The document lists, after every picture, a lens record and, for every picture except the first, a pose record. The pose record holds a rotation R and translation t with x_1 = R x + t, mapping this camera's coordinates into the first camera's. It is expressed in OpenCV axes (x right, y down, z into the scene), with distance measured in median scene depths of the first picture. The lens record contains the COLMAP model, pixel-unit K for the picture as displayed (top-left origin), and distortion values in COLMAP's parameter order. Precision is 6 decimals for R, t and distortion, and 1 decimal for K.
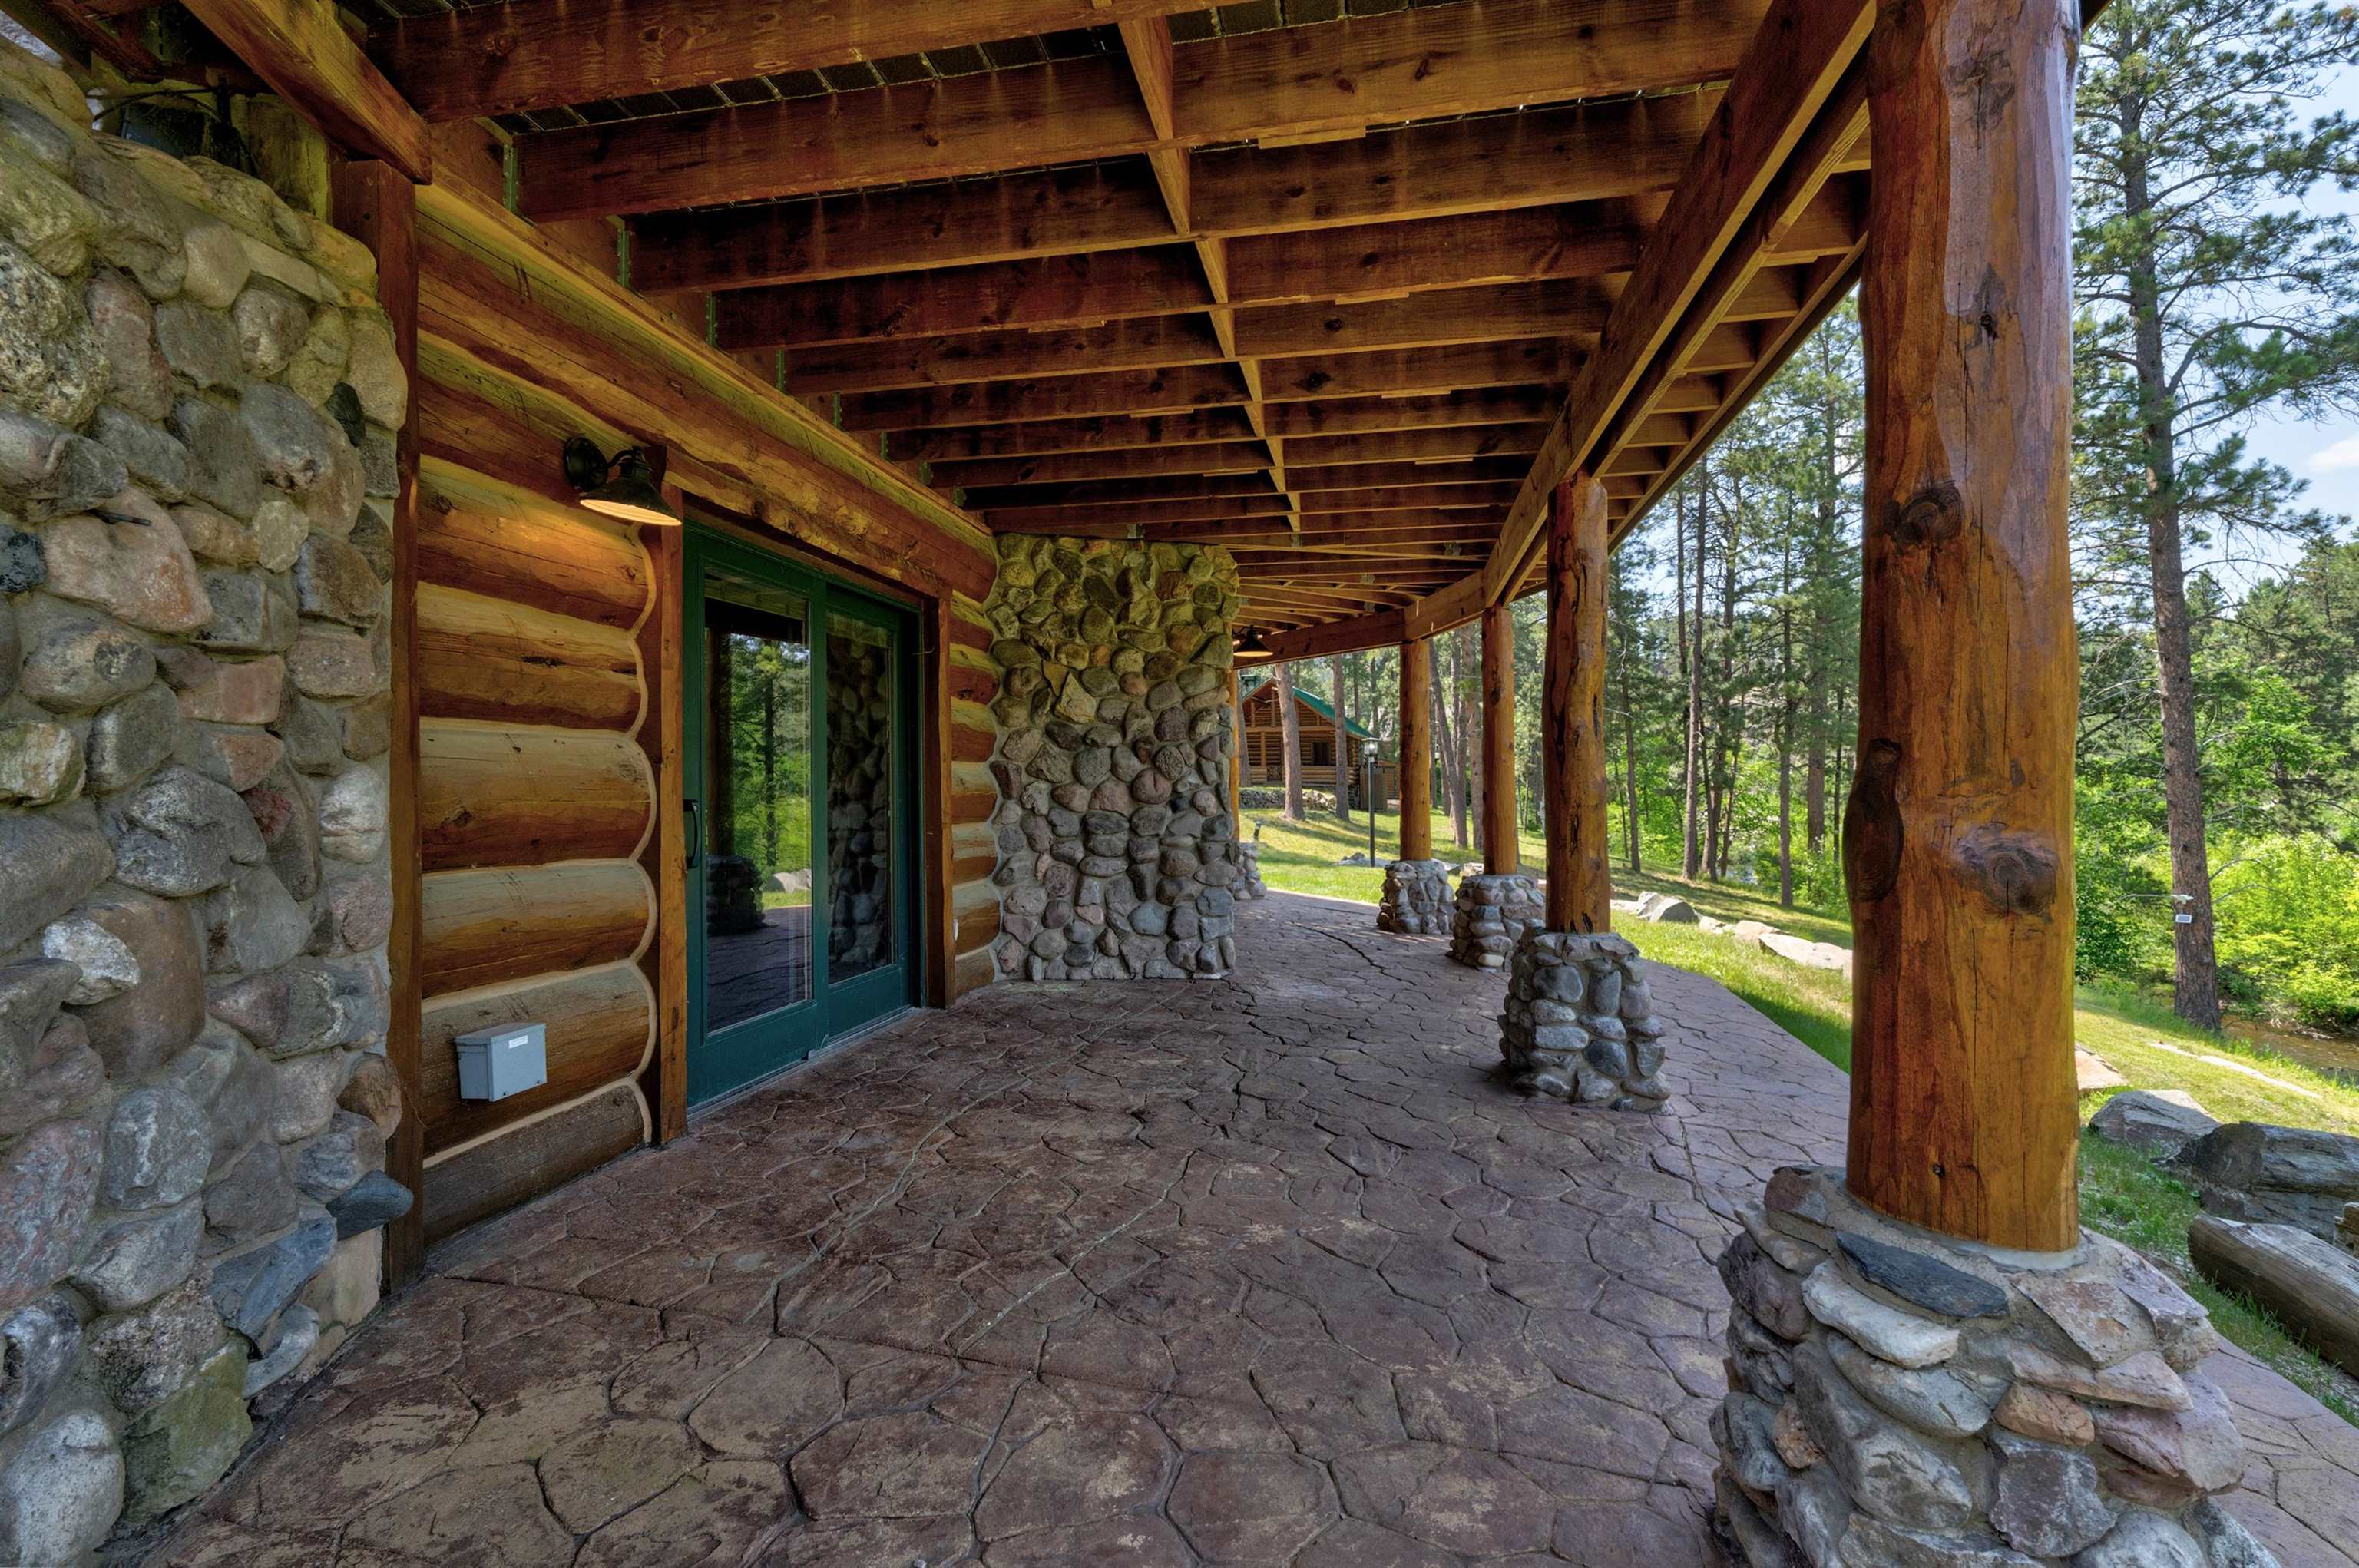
lens RADIAL K [[1002.5, 0, 1179.5], [0, 1002.5, 784.0], [0, 0, 1]] dist [0.000015, 0.000079]
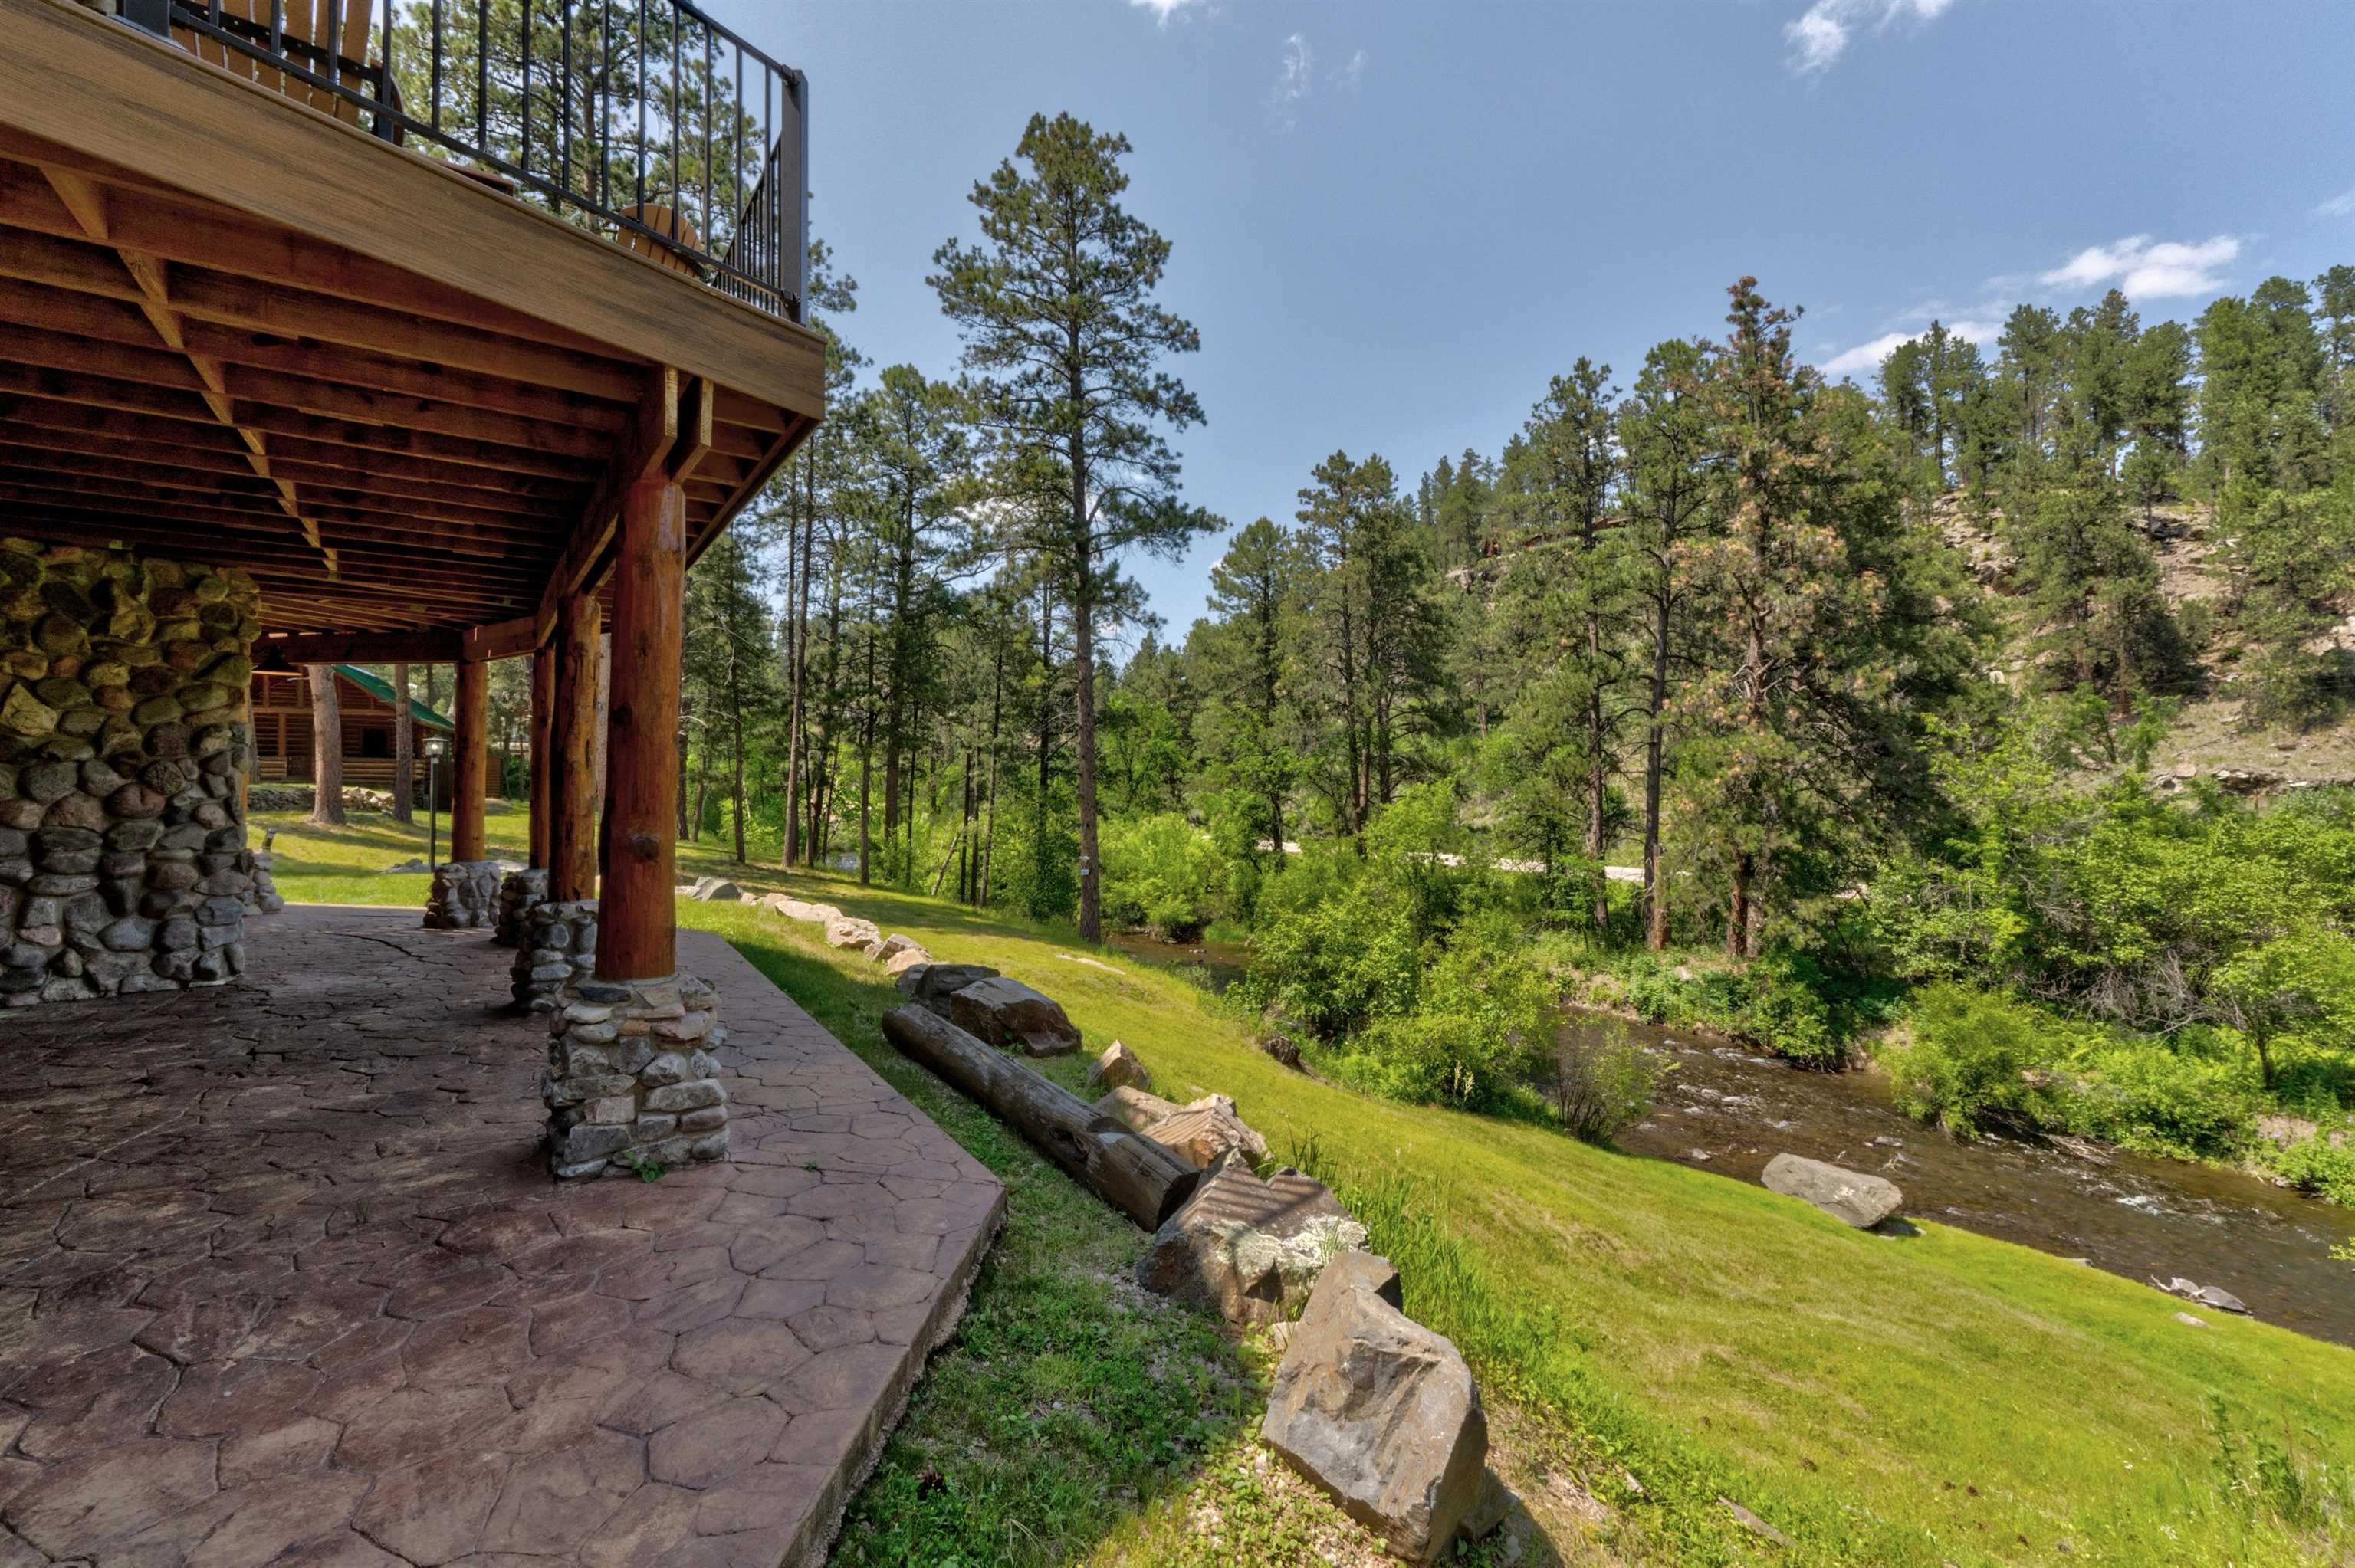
lens RADIAL K [[1001.2, 0, 1163.4], [0, 1001.2, 746.8], [0, 0, 1]] dist [0.009094, -0.000558]
pose [[0.694376, 0.025419, 0.719163, -0.037824], [-0.003312, 0.999478, -0.032129, -0.020122], [-0.719604, 0.019928, 0.694098, -0.386111]]
